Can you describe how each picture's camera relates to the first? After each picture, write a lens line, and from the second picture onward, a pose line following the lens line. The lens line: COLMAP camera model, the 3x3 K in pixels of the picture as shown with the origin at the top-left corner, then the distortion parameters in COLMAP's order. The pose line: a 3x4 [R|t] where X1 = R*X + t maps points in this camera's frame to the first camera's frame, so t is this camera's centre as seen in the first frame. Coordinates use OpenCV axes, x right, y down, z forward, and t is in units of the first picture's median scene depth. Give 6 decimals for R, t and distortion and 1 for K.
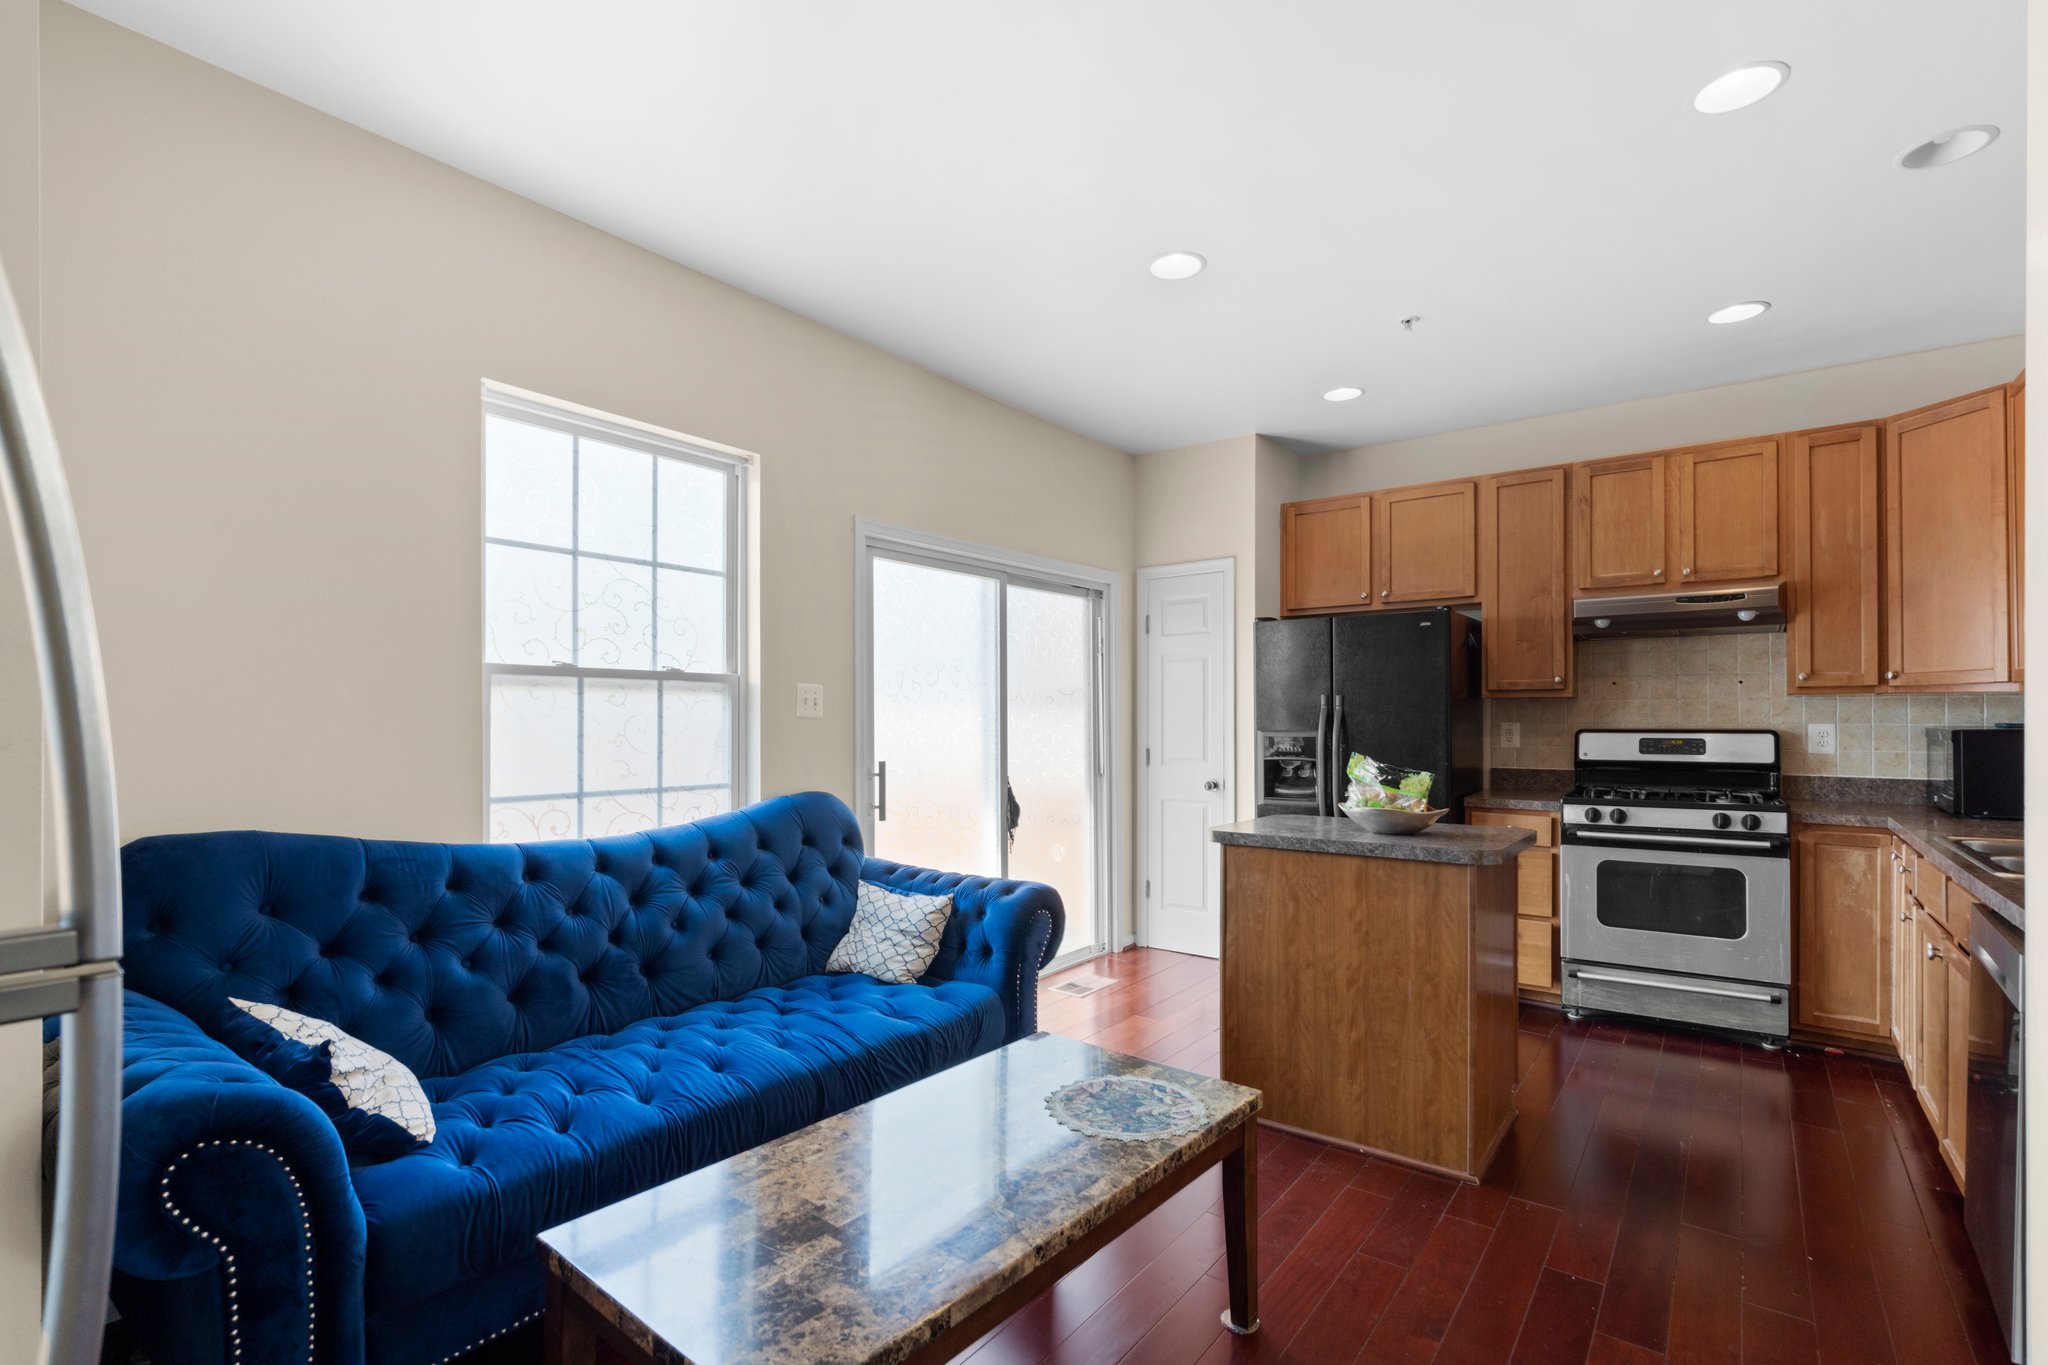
lens RADIAL K [[950.5, 0, 1031.2], [0, 950.5, 721.7], [0, 0, 1]] dist [-0.002006, -0.000256]
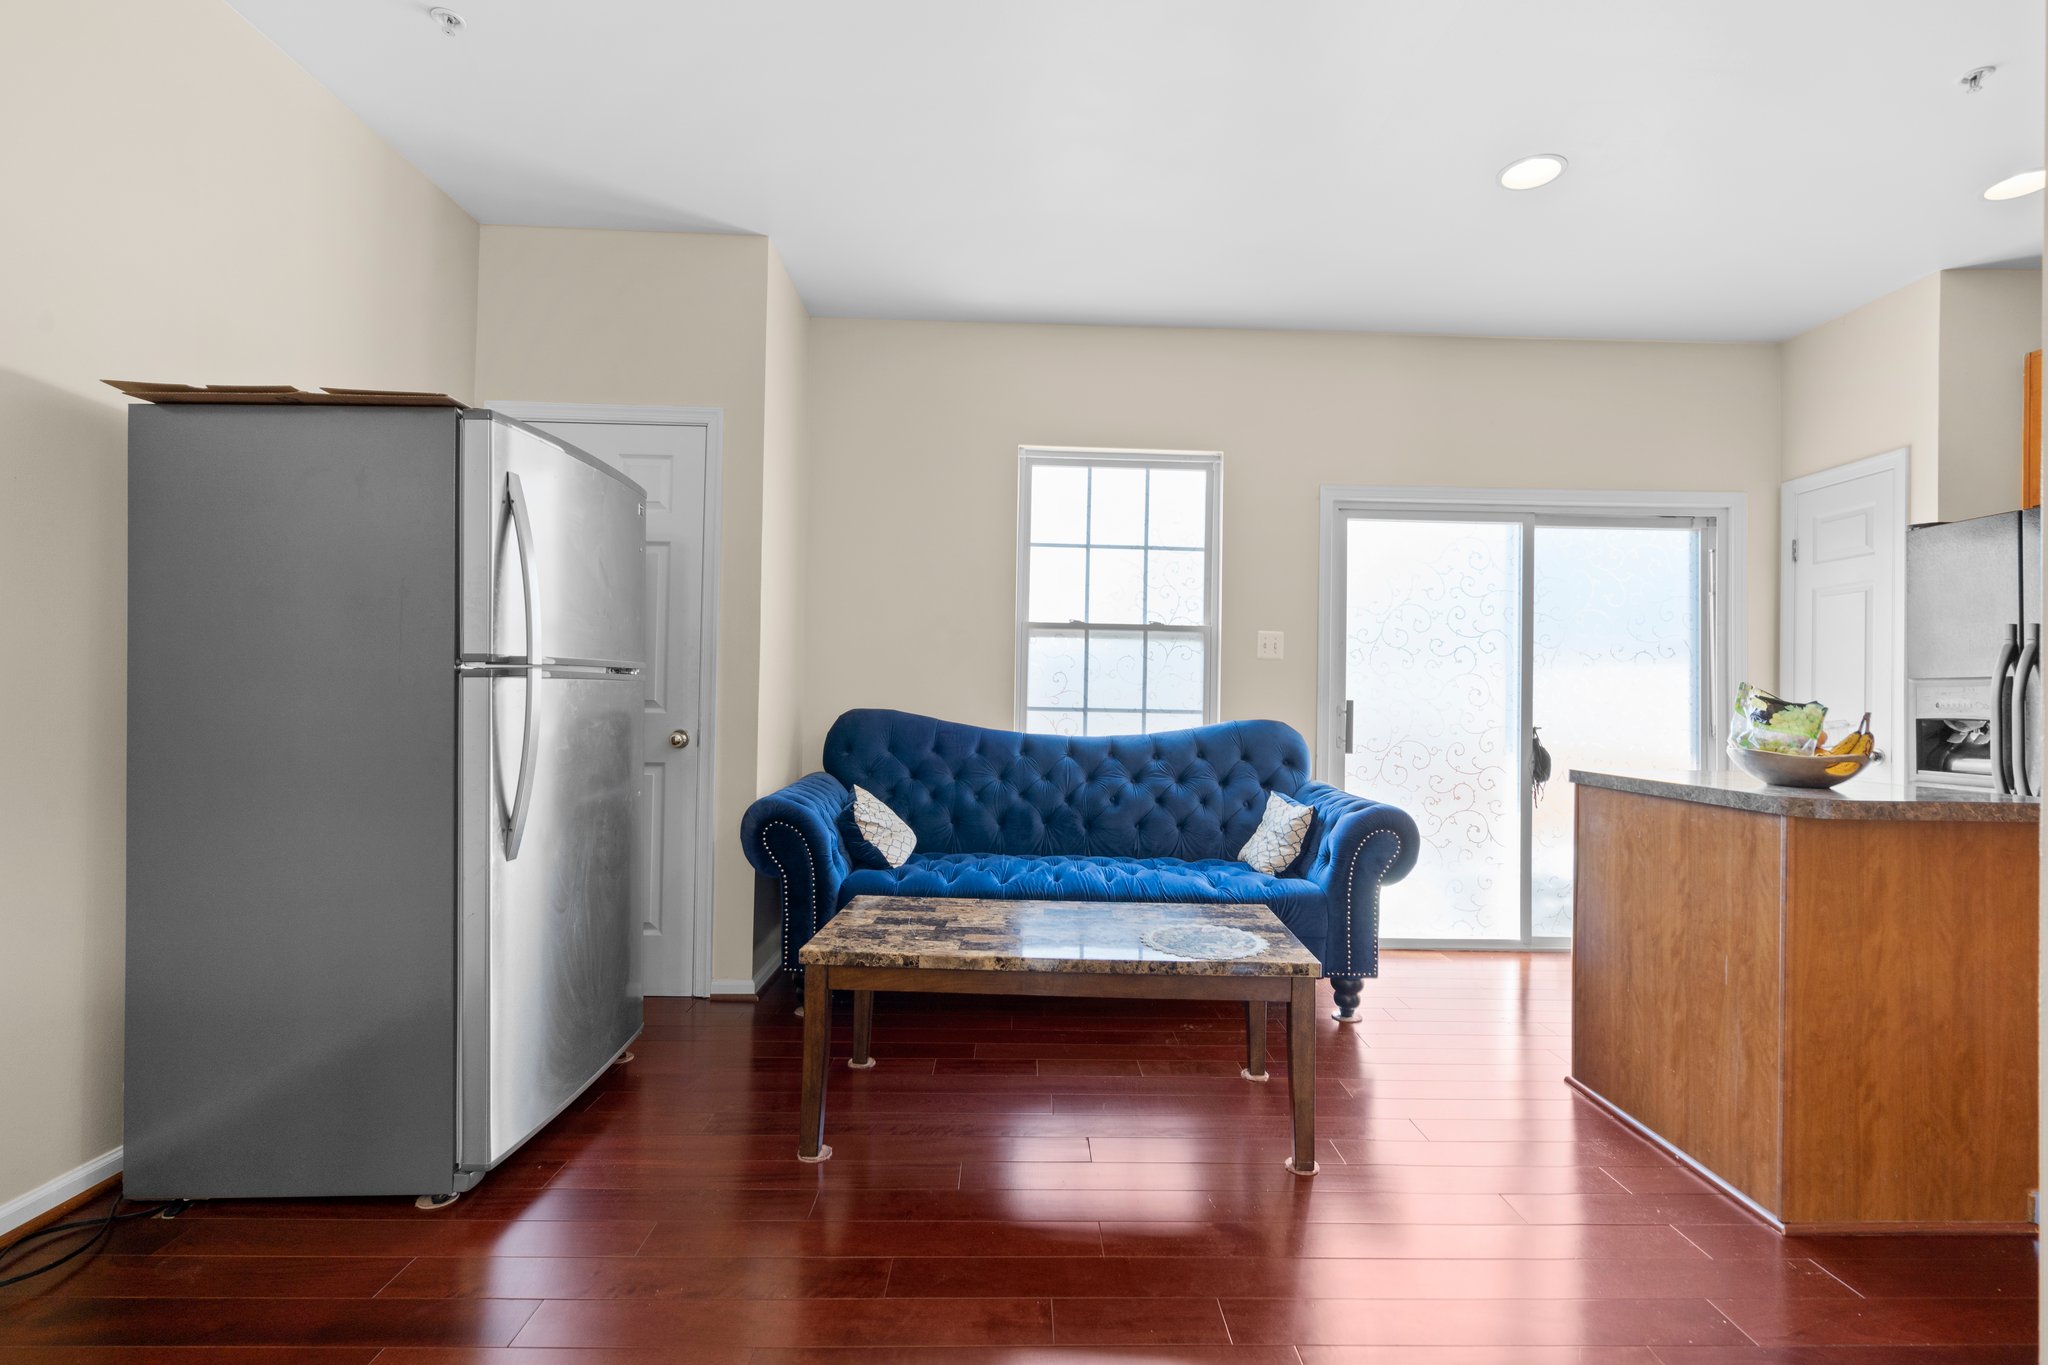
lens RADIAL K [[930.0, 0, 1037.8], [0, 930.0, 691.8], [0, 0, 1]] dist [-0.001171, -0.000144]
pose [[0.612162, 0.007237, -0.790699, 0.508123], [-0.022139, 0.999723, -0.007990, 0.051479], [0.790422, 0.022396, 0.612153, 0.042862]]
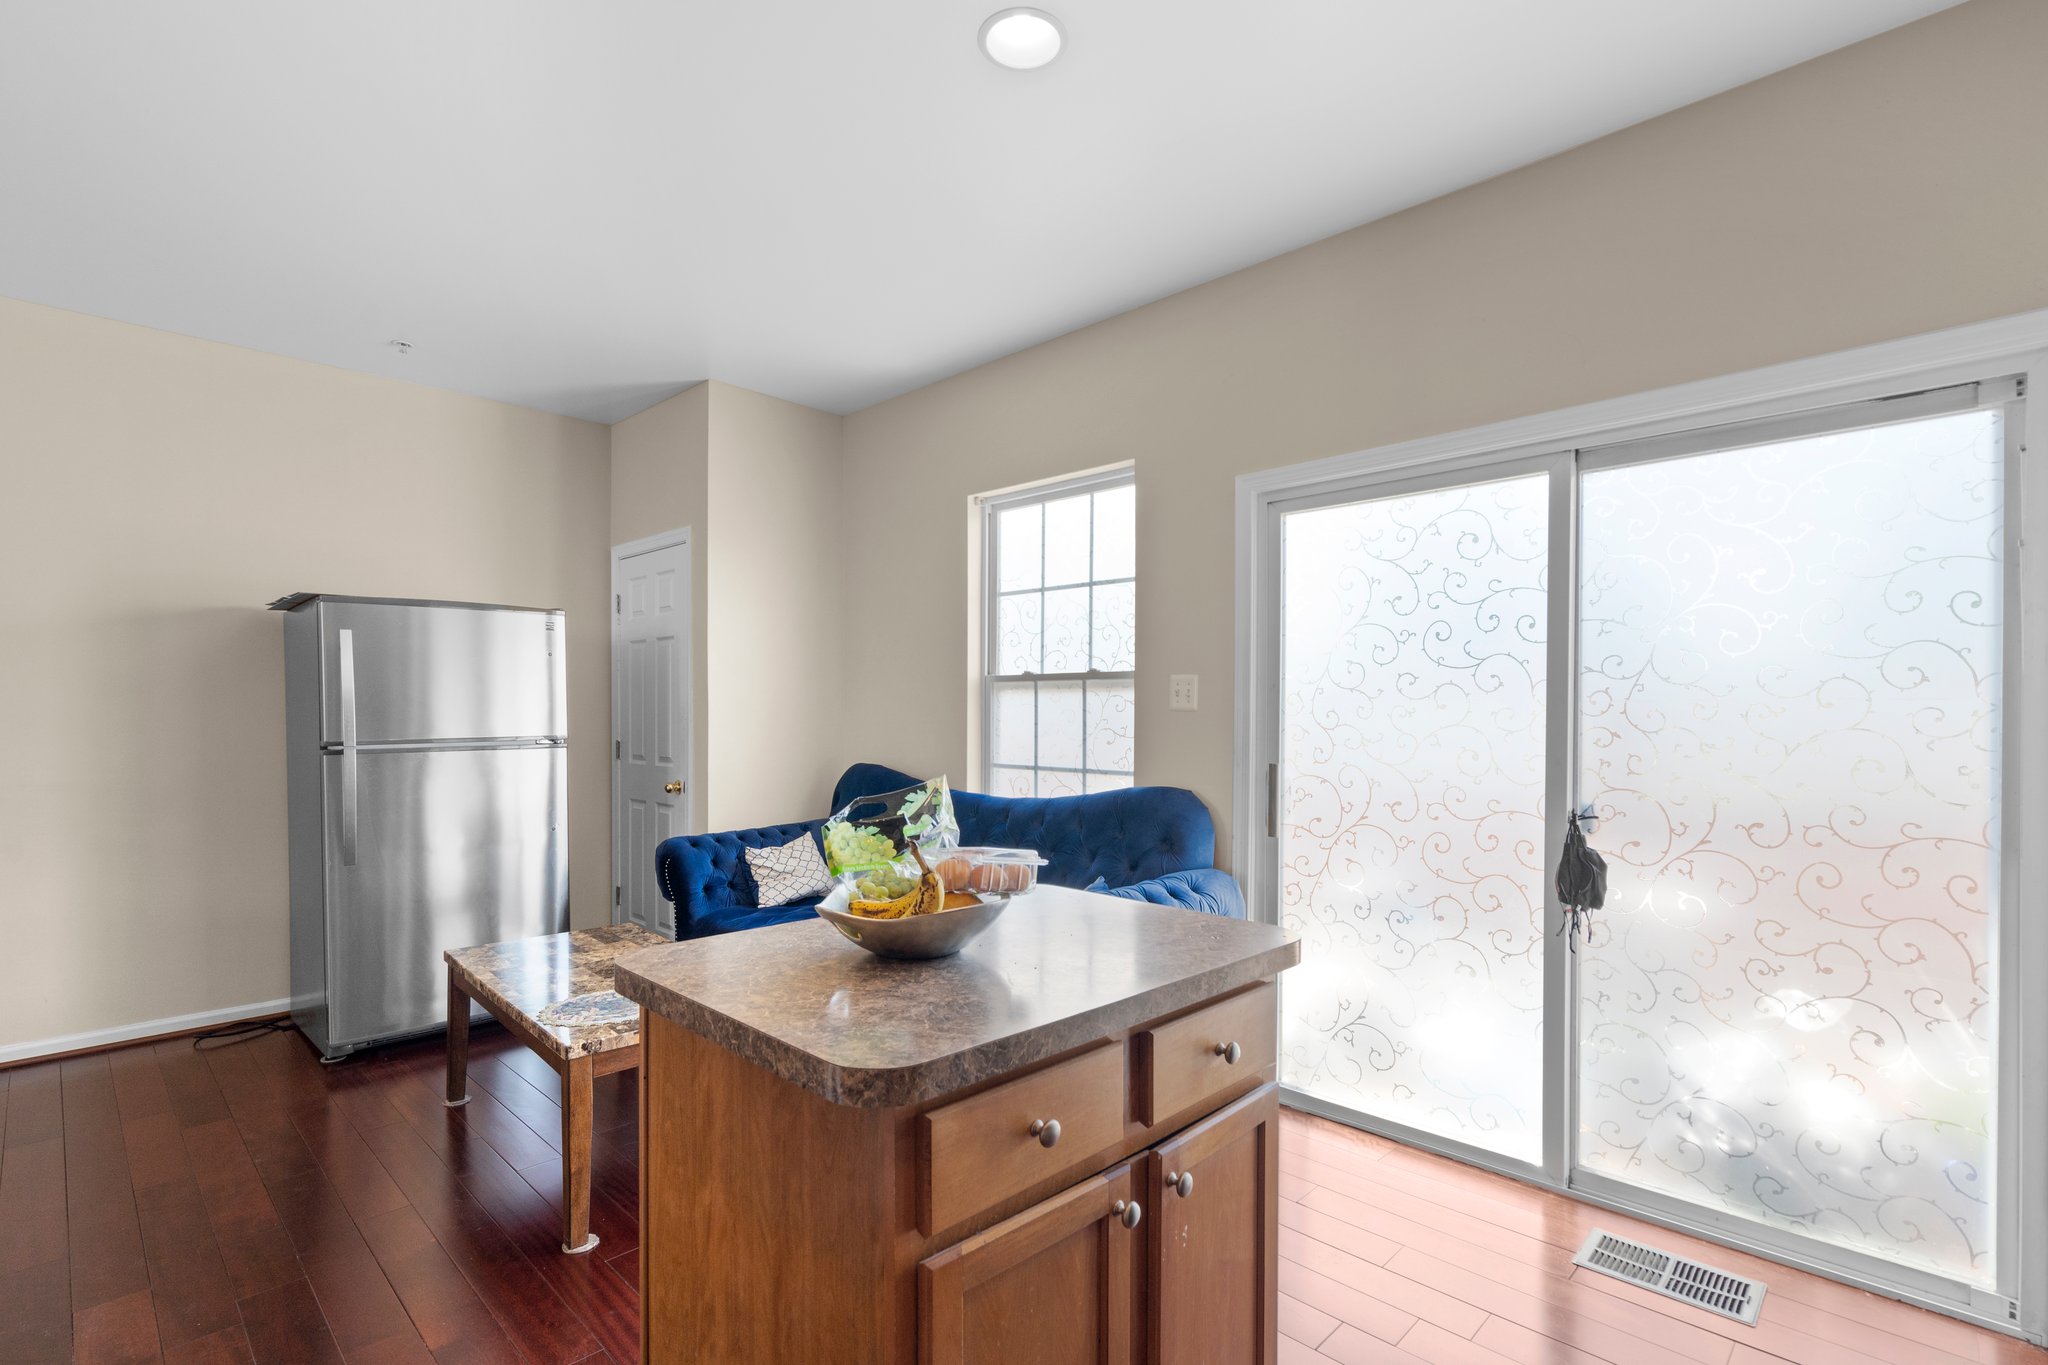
lens RADIAL K [[950.5, 0, 1031.2], [0, 950.5, 721.7], [0, 0, 1]] dist [-0.002006, -0.000256]
pose [[-0.127362, 0.007503, -0.991828, 0.715207], [-0.006700, 0.999942, 0.008425, 0.000216], [0.991834, 0.007719, -0.127304, 0.944850]]
